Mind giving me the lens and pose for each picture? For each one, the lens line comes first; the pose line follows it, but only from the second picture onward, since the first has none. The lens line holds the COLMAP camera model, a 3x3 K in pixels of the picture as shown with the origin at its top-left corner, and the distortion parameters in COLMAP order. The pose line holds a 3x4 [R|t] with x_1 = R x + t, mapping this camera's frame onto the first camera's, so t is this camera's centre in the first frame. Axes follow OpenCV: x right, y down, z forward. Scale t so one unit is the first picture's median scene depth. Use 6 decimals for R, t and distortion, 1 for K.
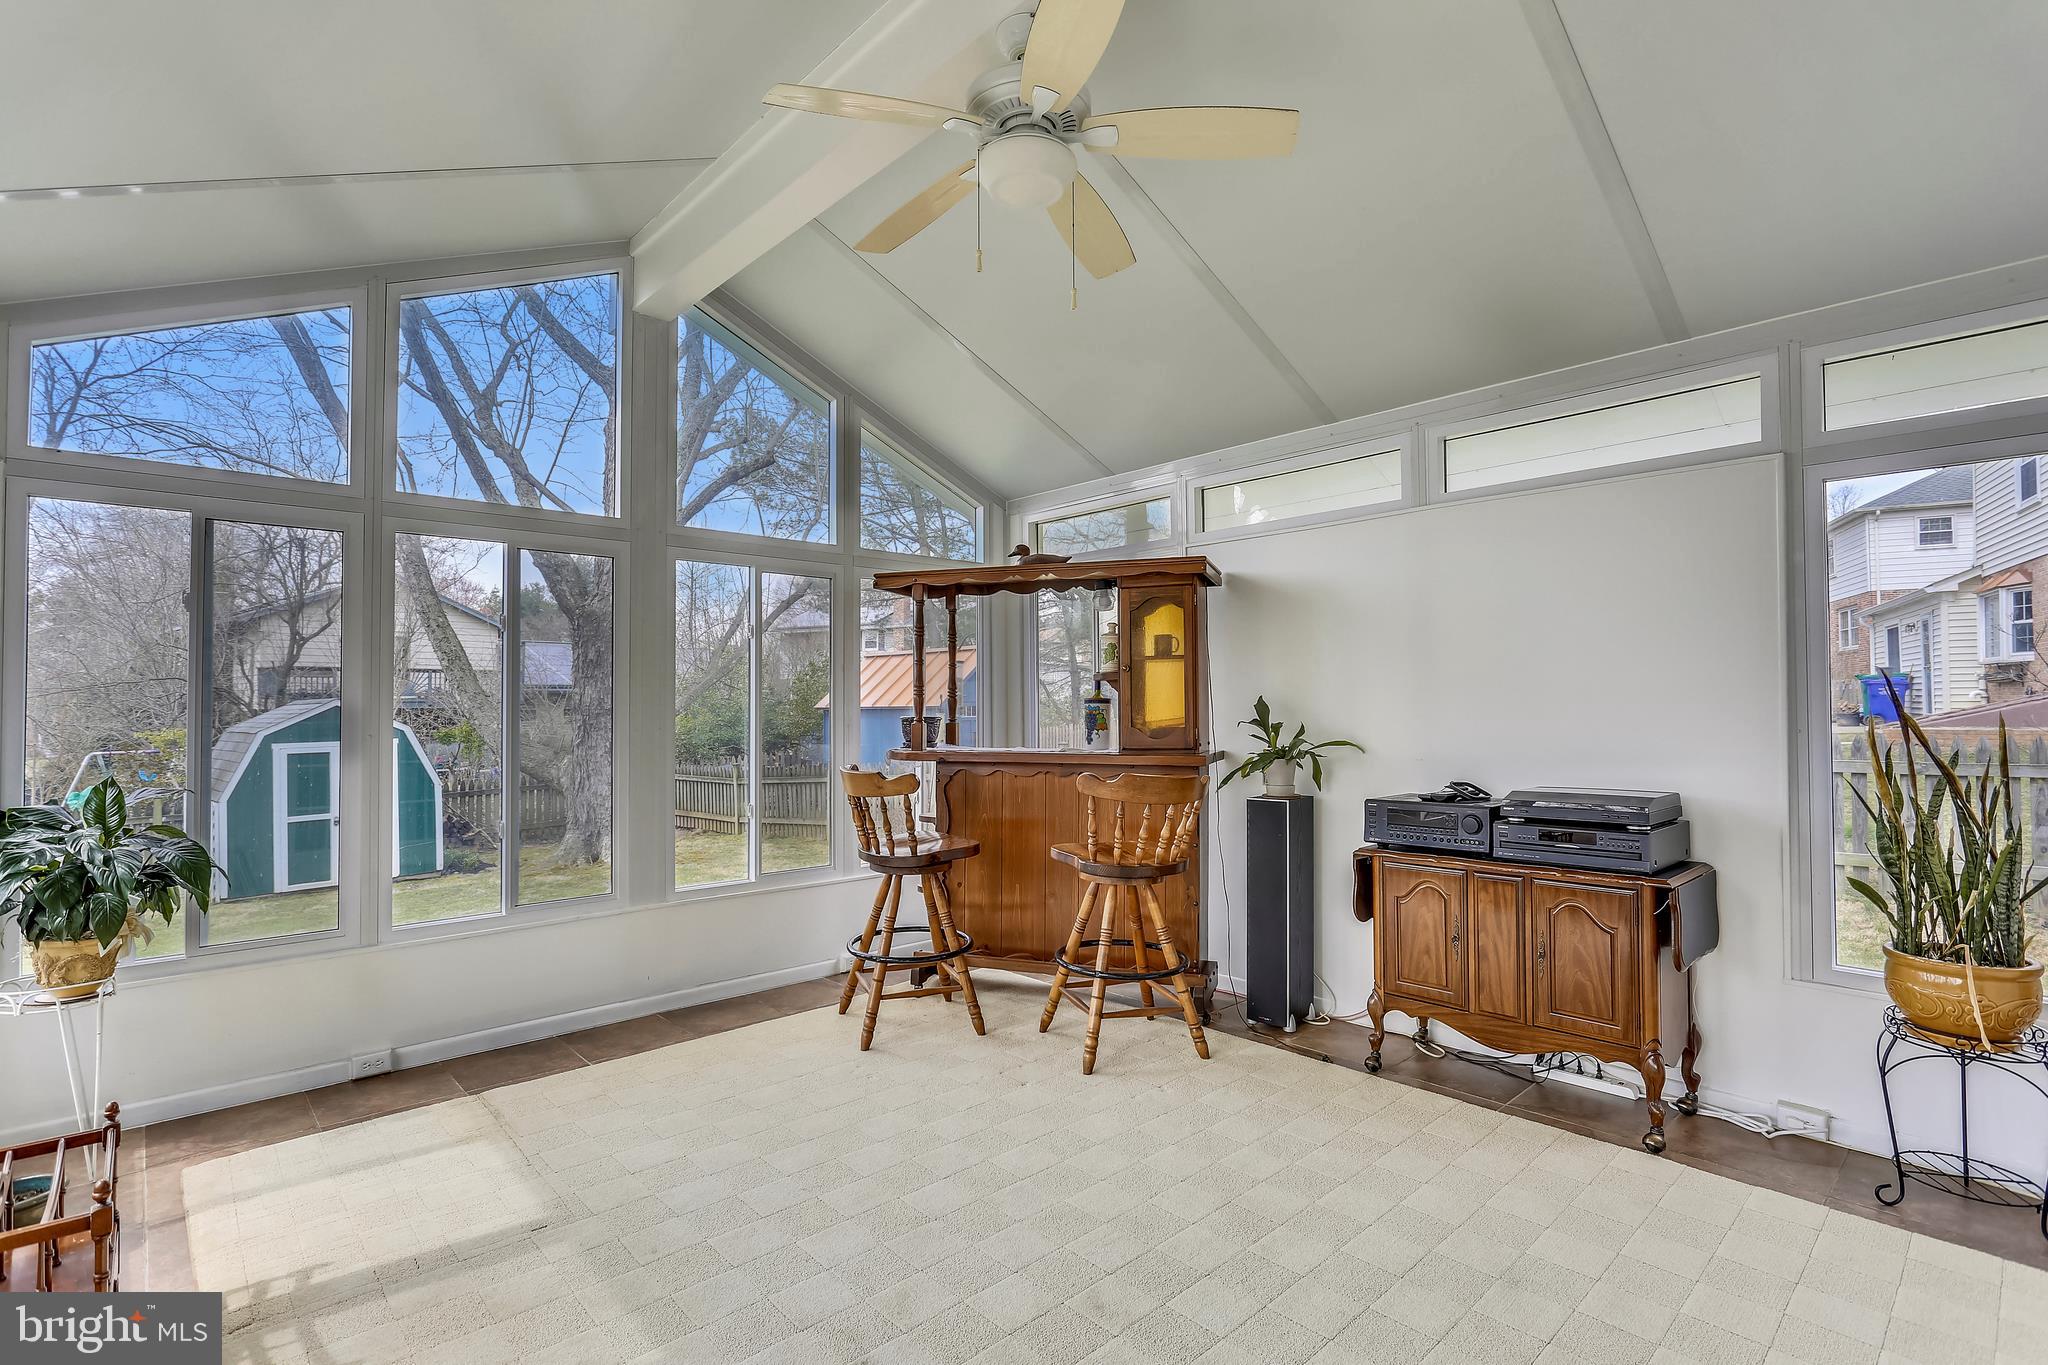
lens RADIAL K [[986.1, 0, 1024.0], [0, 986.1, 682.5], [0, 0, 1]] dist [-0.015165, 0.000937]
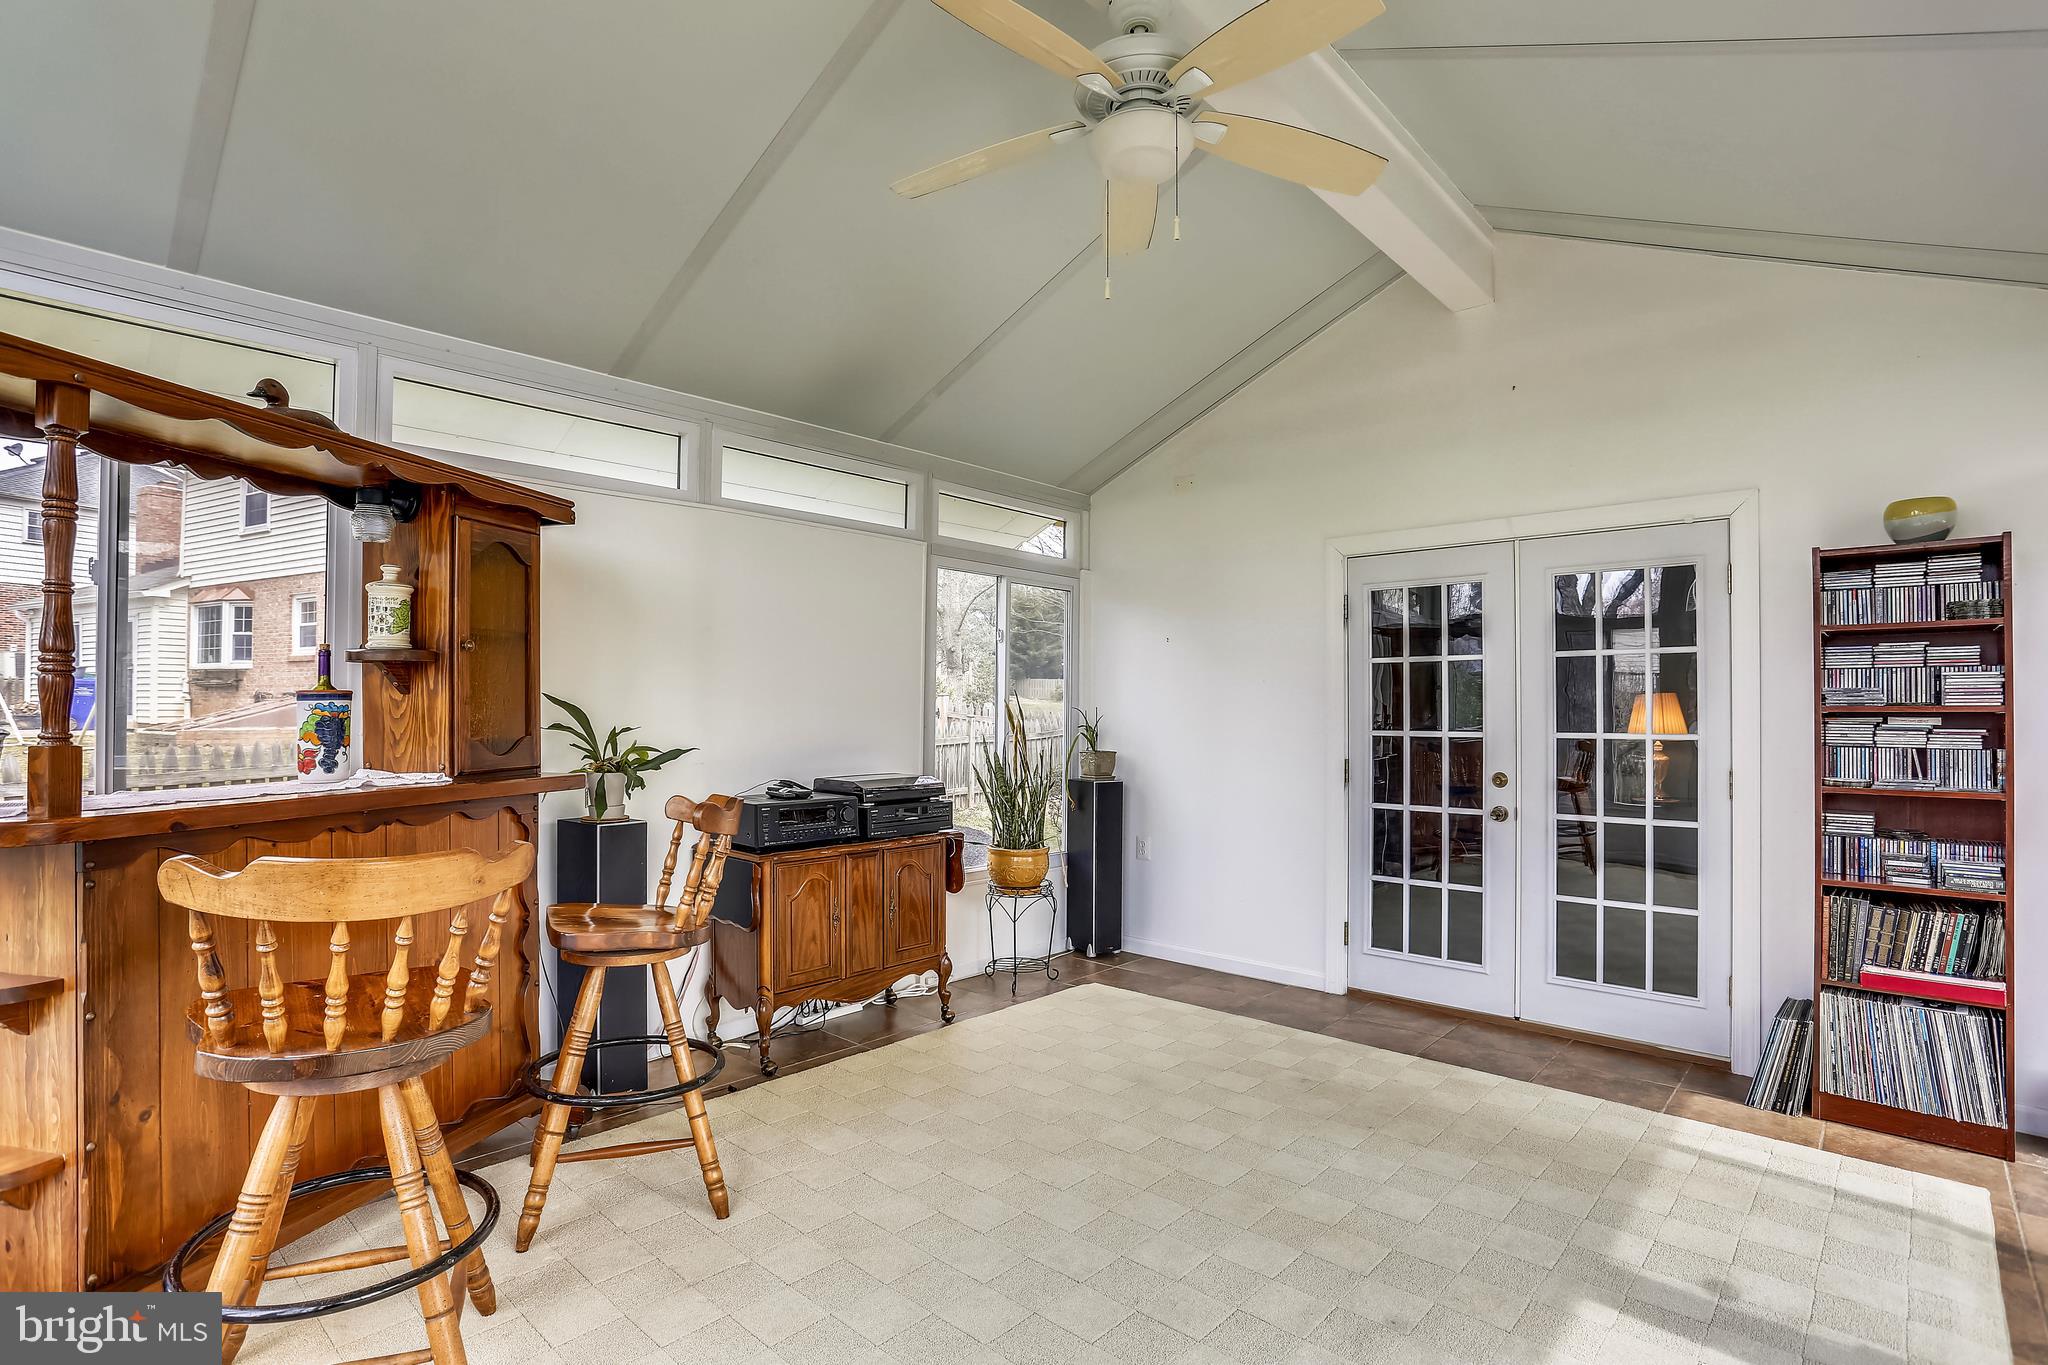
lens RADIAL K [[990.9, 0, 1033.0], [0, 990.9, 692.5], [0, 0, 1]] dist [-0.084993, 0.028939]
pose [[-0.104847, 0.021617, 0.994253, -0.568204], [-0.029410, 0.999259, -0.024827, 0.022088], [-0.994053, -0.031844, -0.104134, 0.735312]]
